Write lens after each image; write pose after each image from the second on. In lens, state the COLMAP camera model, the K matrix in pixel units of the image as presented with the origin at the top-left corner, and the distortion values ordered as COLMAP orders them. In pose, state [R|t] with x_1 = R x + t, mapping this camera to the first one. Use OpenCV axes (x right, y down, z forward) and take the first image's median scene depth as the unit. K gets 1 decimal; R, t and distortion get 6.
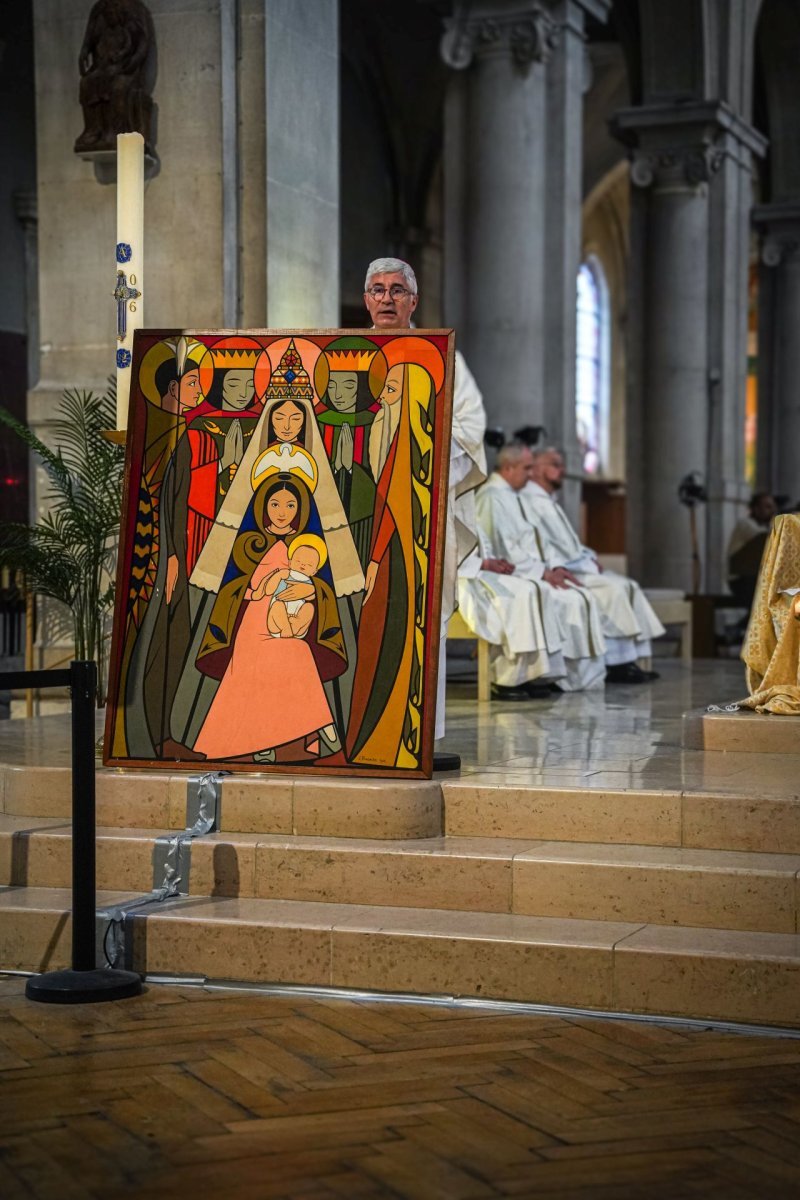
lens RADIAL K [[2196.9, 0, 414.8], [0, 2196.9, 619.6], [0, 0, 1]] dist [0.221538, 0.263619]
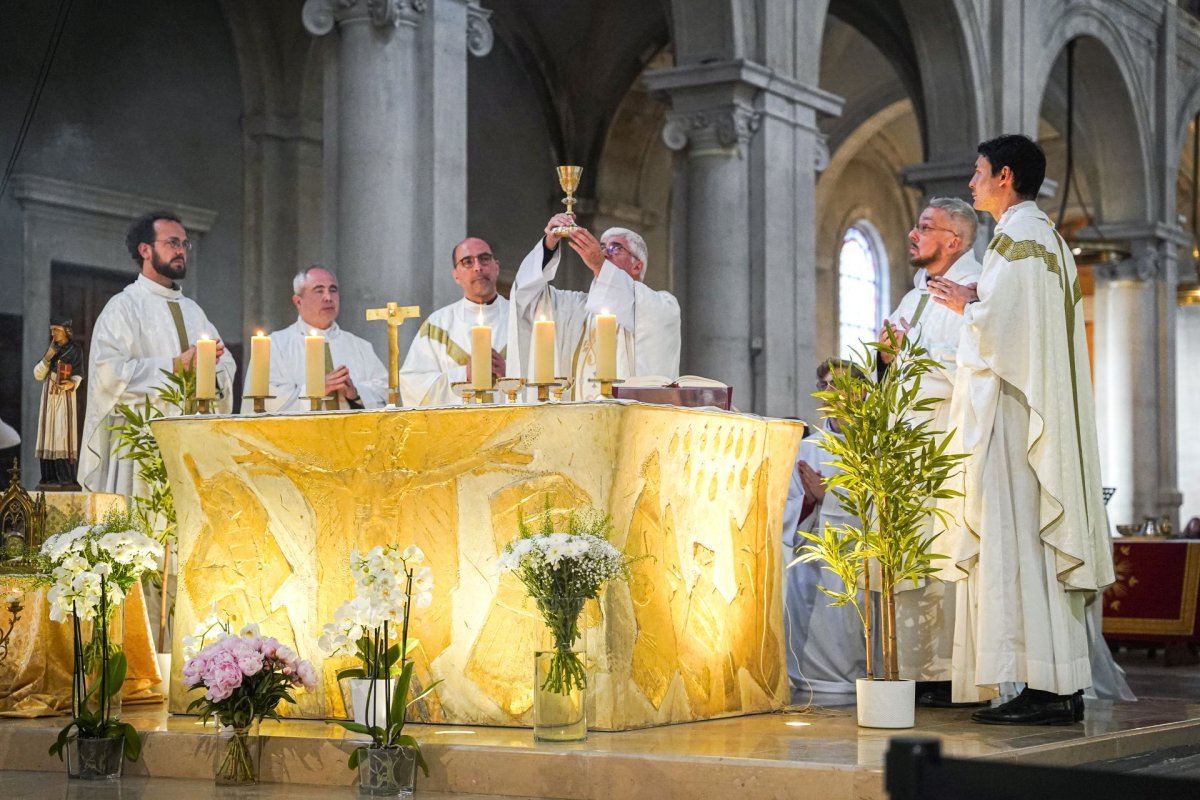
lens RADIAL K [[2279.0, 0, 600.0], [0, 2279.0, 400.0], [0, 0, 1]] dist [0.311806, 0.140280]
pose [[0.983739, -0.011230, -0.179253, 0.692826], [-0.004829, 0.996029, -0.088901, -0.002629], [0.179540, 0.088321, 0.979778, 0.123356]]
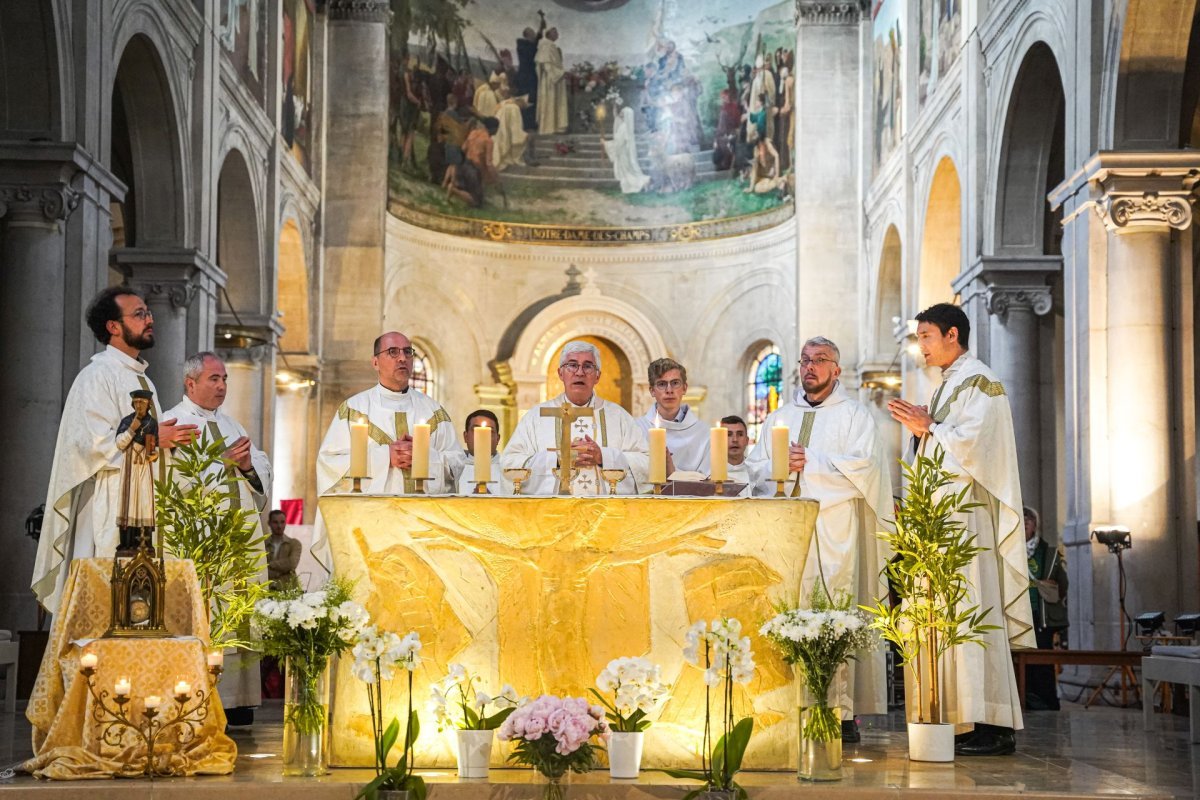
lens RADIAL K [[2065.5, 0, 600.0], [0, 2065.5, 400.0], [0, 0, 1]] dist [0.225946, -0.142030]
pose [[0.933576, 0.042463, 0.355855, 0.065921], [-0.000807, 0.993202, -0.116400, -0.013600], [-0.358378, 0.108381, 0.927264, 0.110554]]
